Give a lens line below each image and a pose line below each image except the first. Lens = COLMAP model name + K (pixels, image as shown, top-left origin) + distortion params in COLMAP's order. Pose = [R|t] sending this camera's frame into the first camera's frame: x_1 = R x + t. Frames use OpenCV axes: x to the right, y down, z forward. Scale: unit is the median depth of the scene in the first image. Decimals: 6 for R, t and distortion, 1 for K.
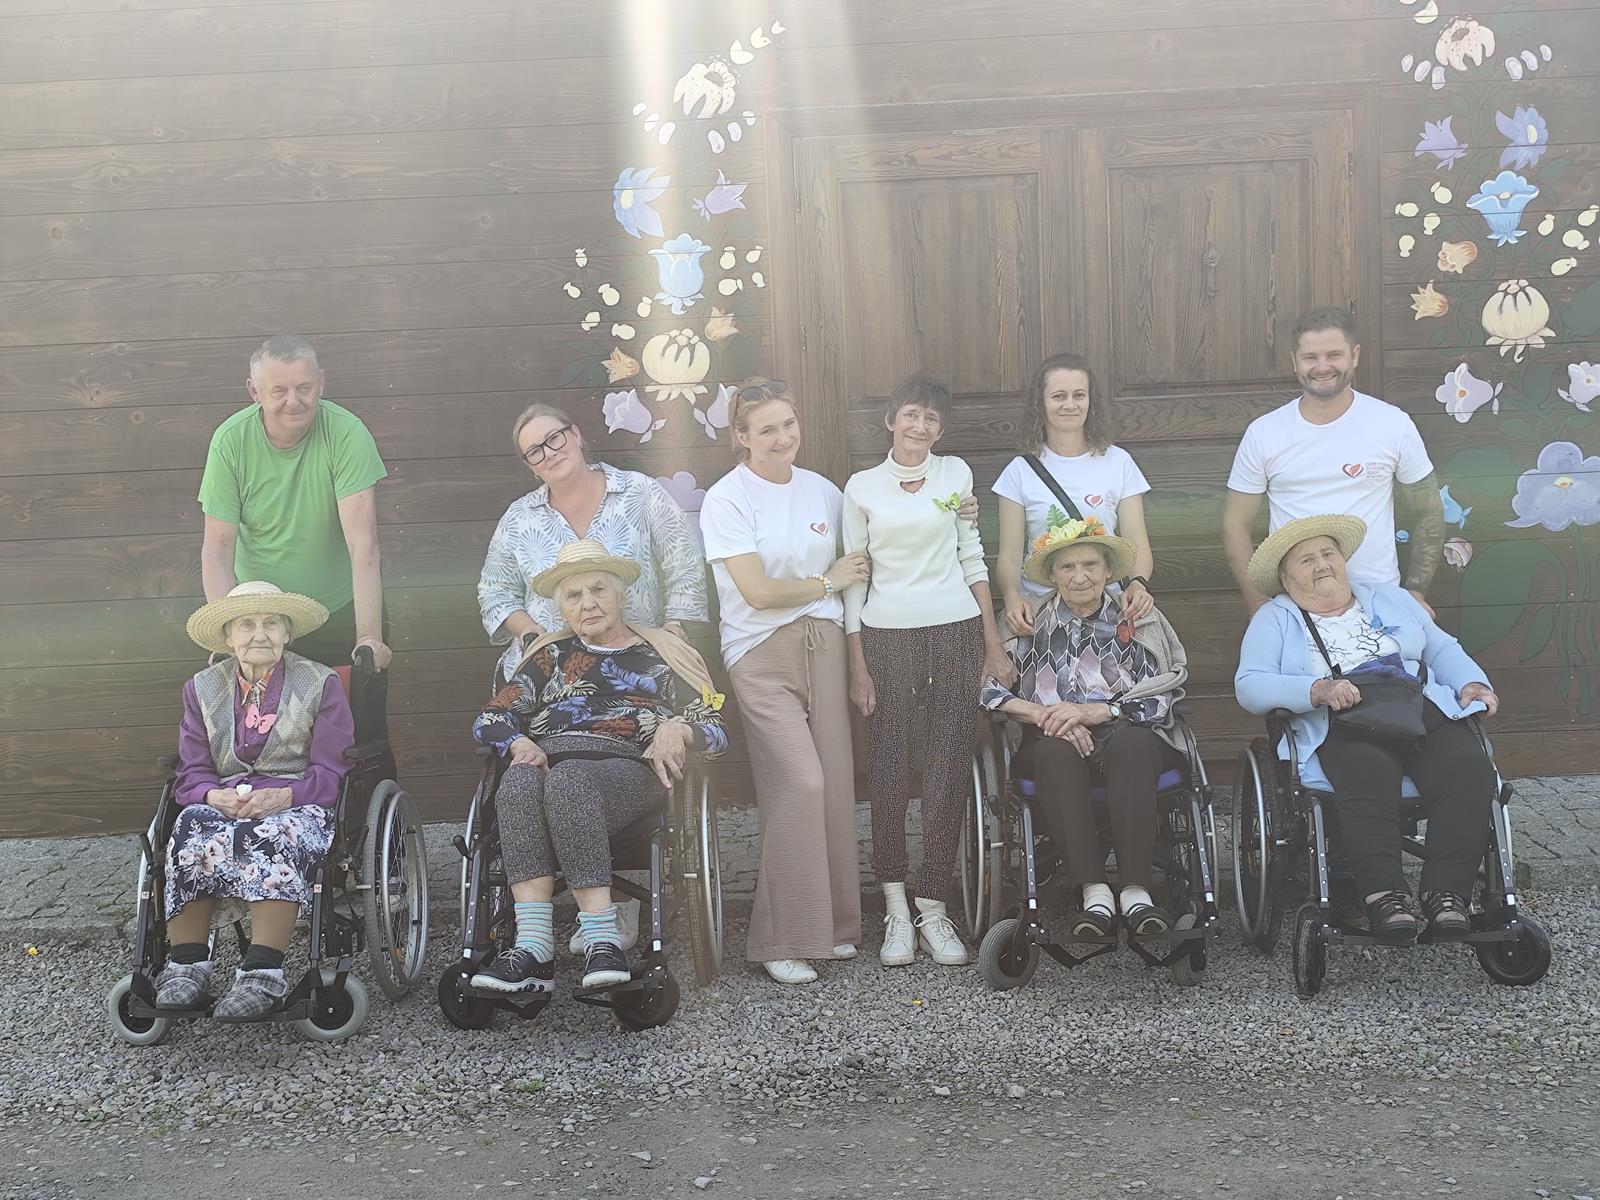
lens RADIAL K [[2174.5, 0, 800.0], [0, 2174.5, 600.0], [0, 0, 1]] dist [0.138775, -0.482584]
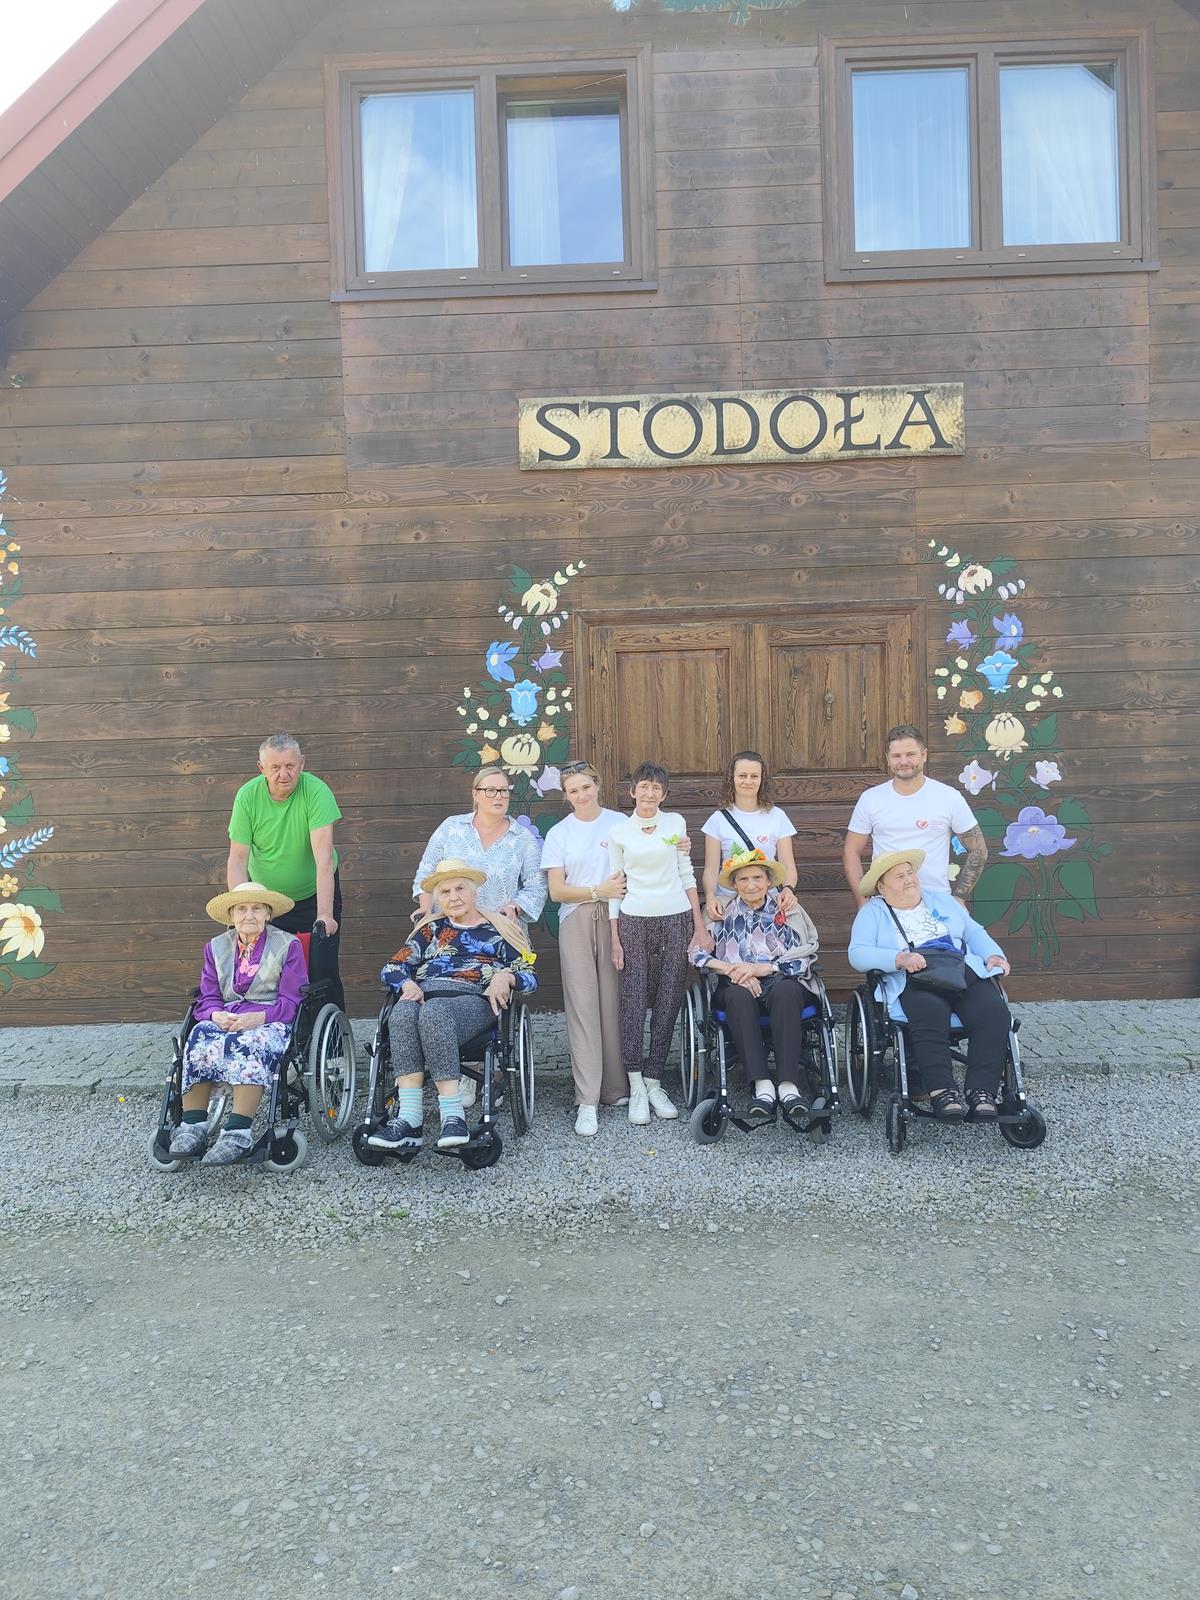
lens RADIAL K [[1087.3, 0, 600.0], [0, 1087.3, 800.0], [0, 0, 1]] dist [0.082738, -0.178488]
pose [[0.999854, 0.014911, -0.008322, 0.014494], [-0.015436, 0.997635, -0.066985, -0.014632], [0.007304, 0.067104, 0.997719, 0.140014]]
